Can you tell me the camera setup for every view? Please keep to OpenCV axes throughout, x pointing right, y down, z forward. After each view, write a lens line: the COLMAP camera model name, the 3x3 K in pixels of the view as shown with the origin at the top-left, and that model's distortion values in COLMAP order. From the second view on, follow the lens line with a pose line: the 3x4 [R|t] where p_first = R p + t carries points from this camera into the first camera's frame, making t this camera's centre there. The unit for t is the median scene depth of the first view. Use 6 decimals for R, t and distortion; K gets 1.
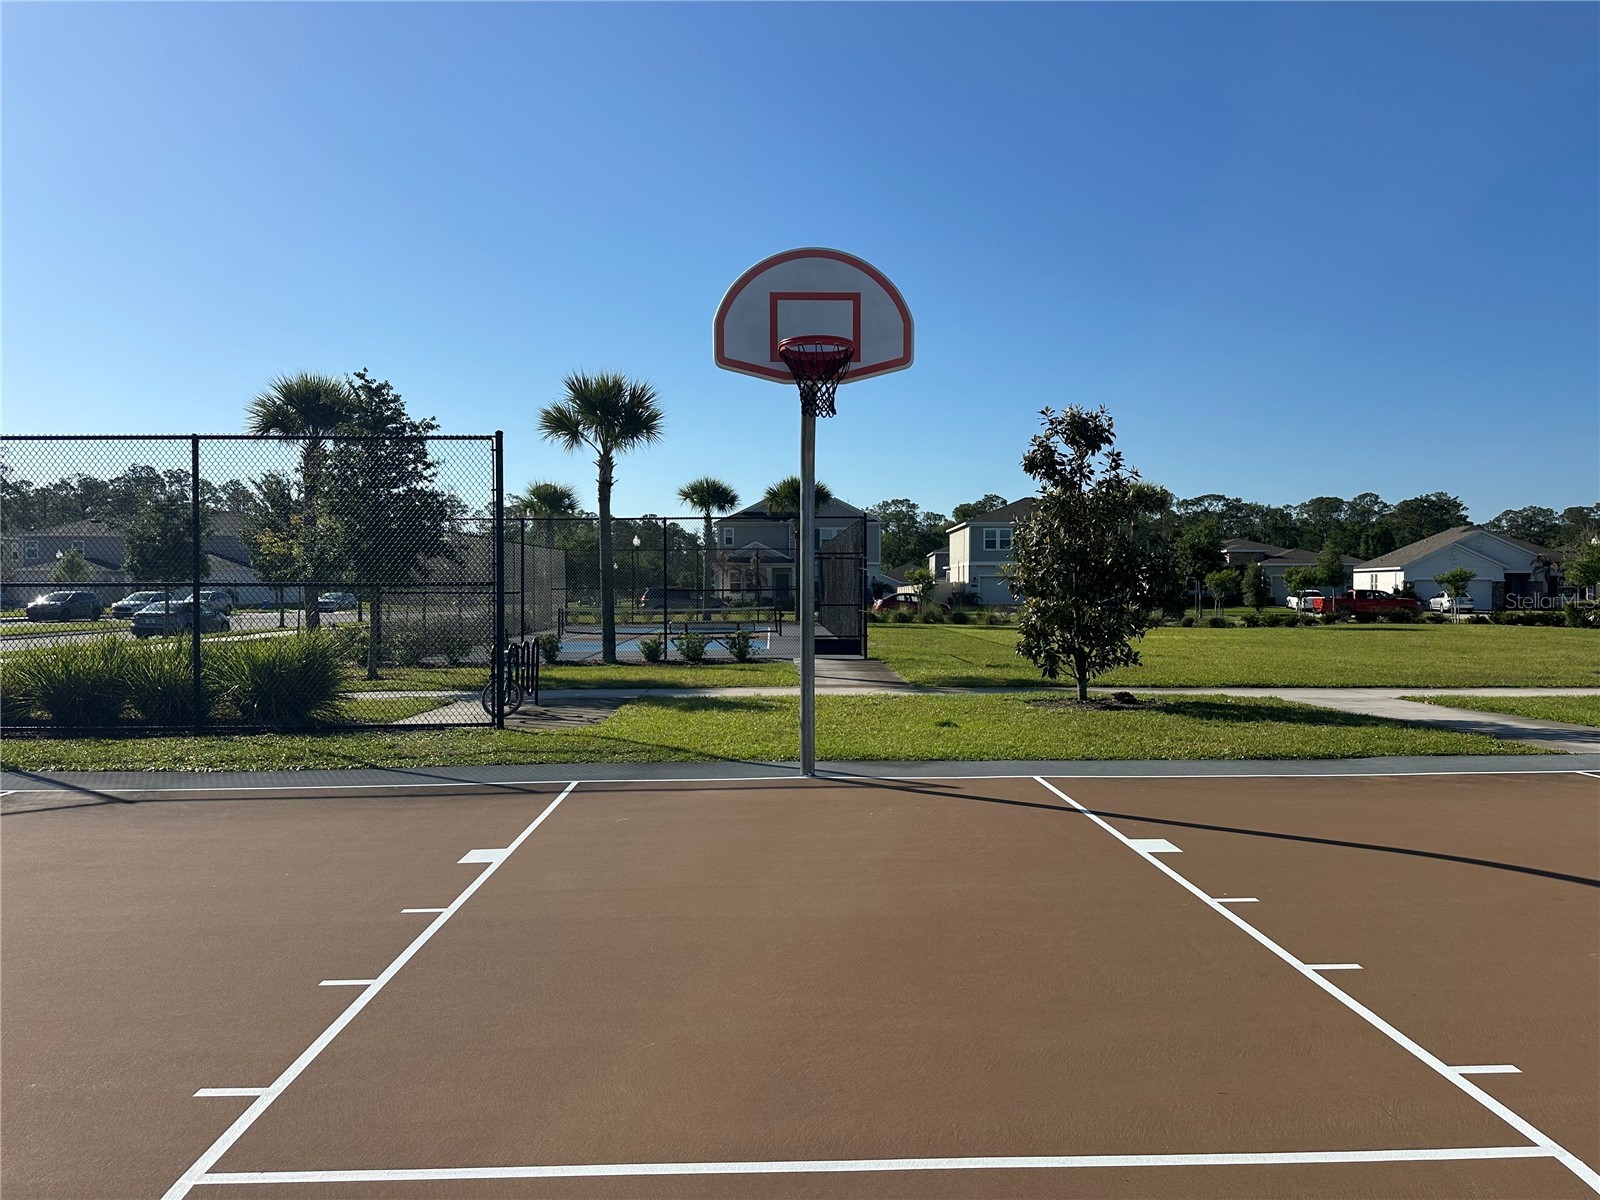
lens RADIAL K [[1122.0, 0, 800.0], [0, 1122.0, 600.0], [0, 0, 1]] dist [0.257425, -0.509151]
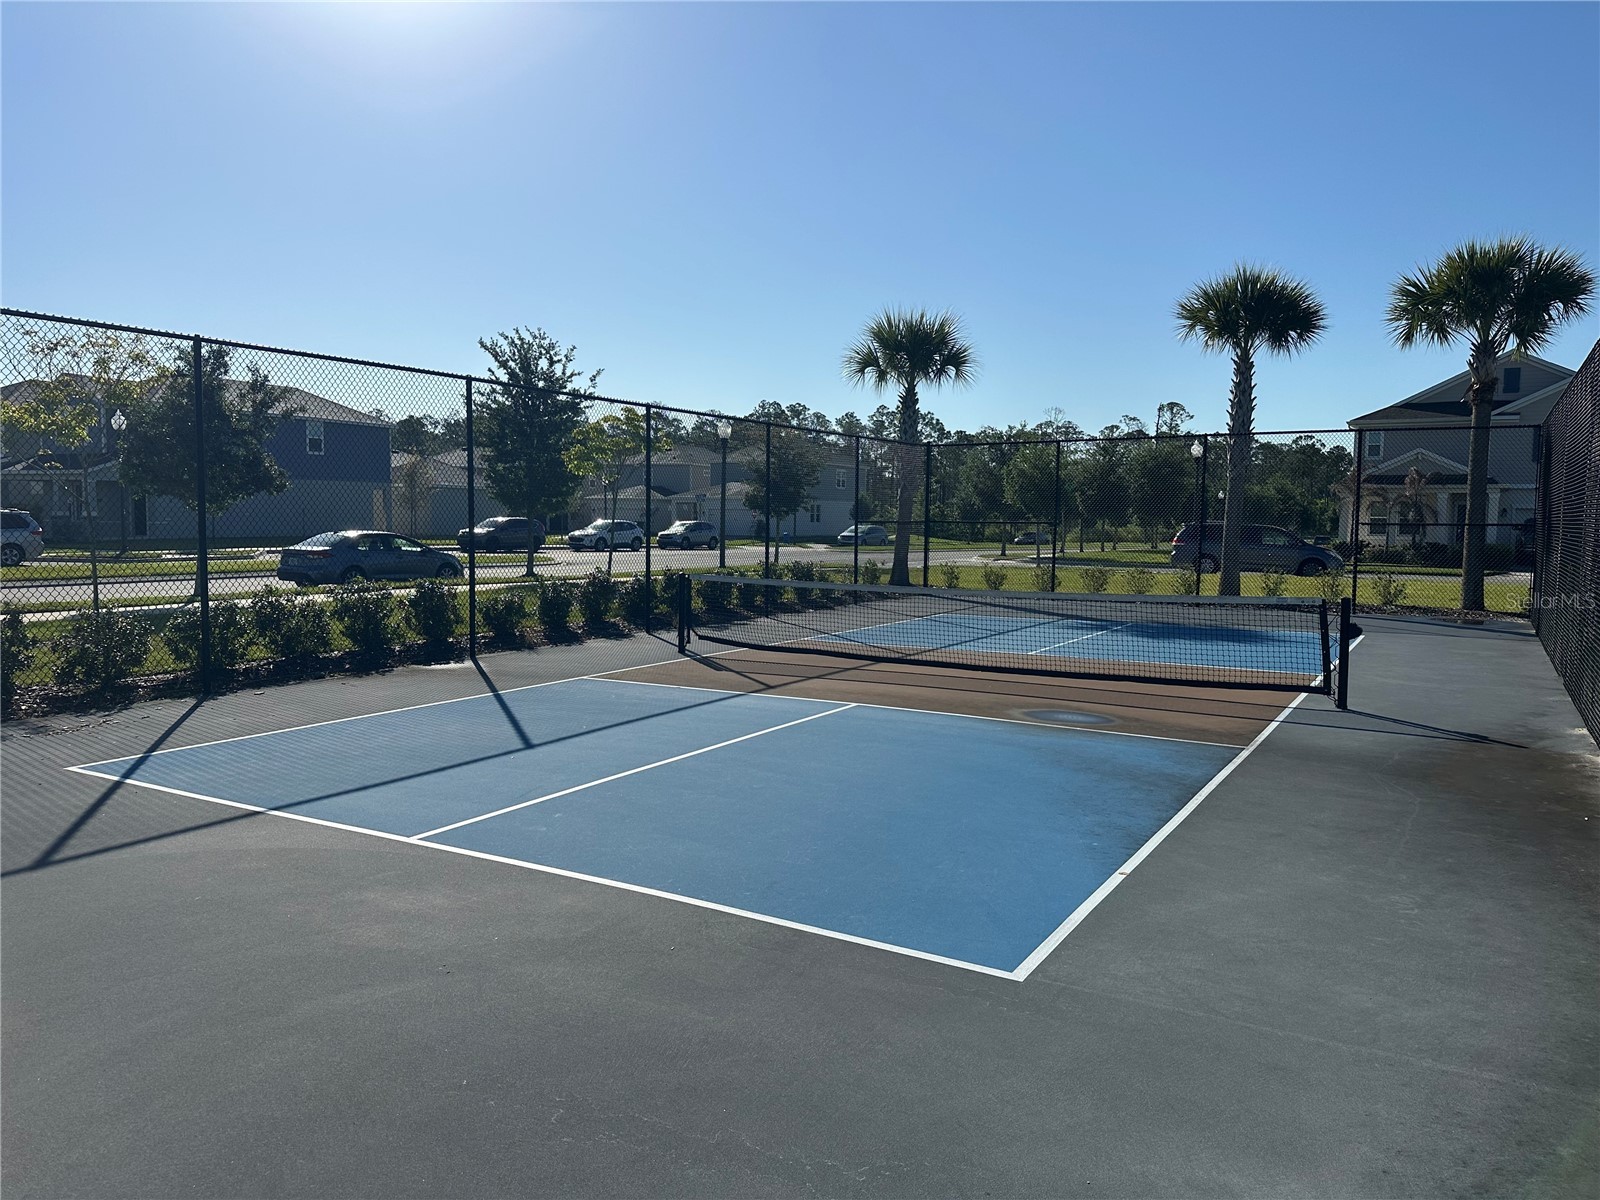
lens RADIAL K [[1122.0, 0, 800.0], [0, 1122.0, 600.0], [0, 0, 1]] dist [0.257425, -0.509151]
pose [[0.852685, 0.051418, -0.519889, 0.004587], [-0.021042, 0.997717, 0.064164, -0.004452], [0.522001, -0.043772, 0.851821, 0.297123]]
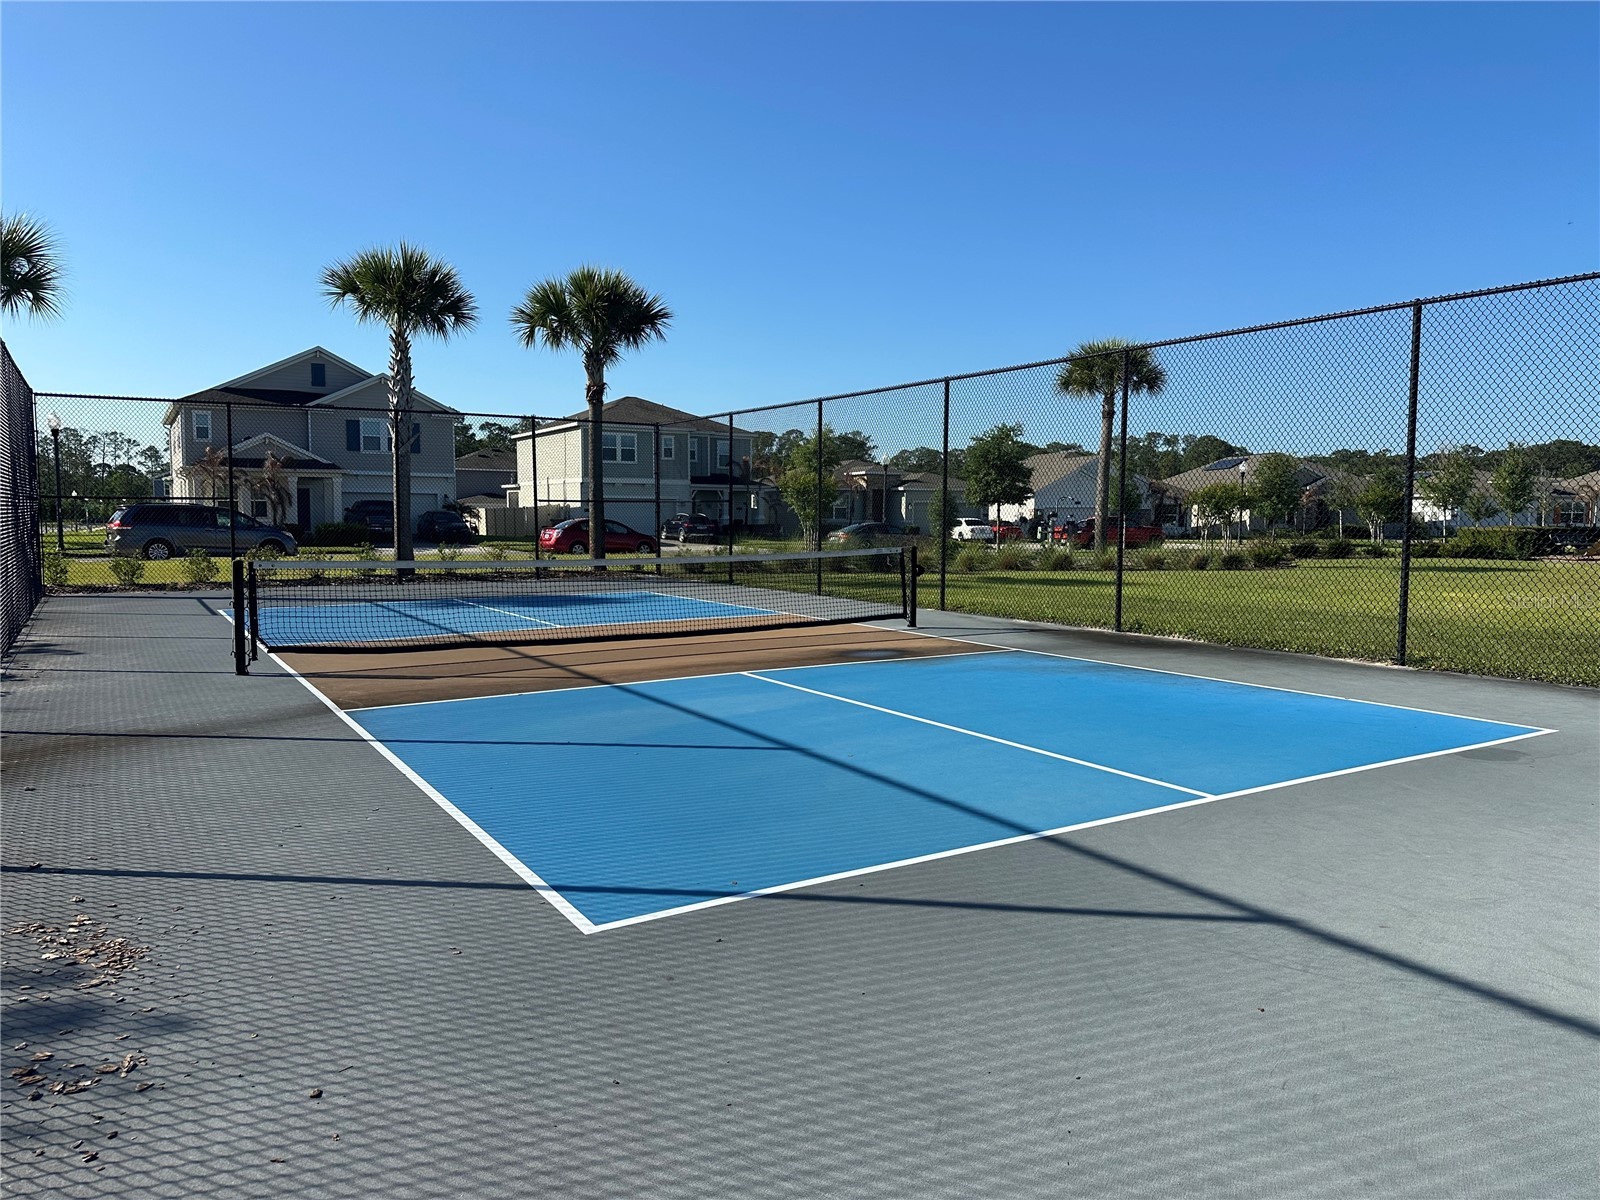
lens RADIAL K [[1122.0, 0, 800.0], [0, 1122.0, 600.0], [0, 0, 1]] dist [0.257425, -0.509151]
pose [[0.862329, -0.033663, 0.505229, -0.099814], [0.002289, 0.998037, 0.062591, -0.000755], [-0.506344, -0.052818, 0.860713, 0.298984]]
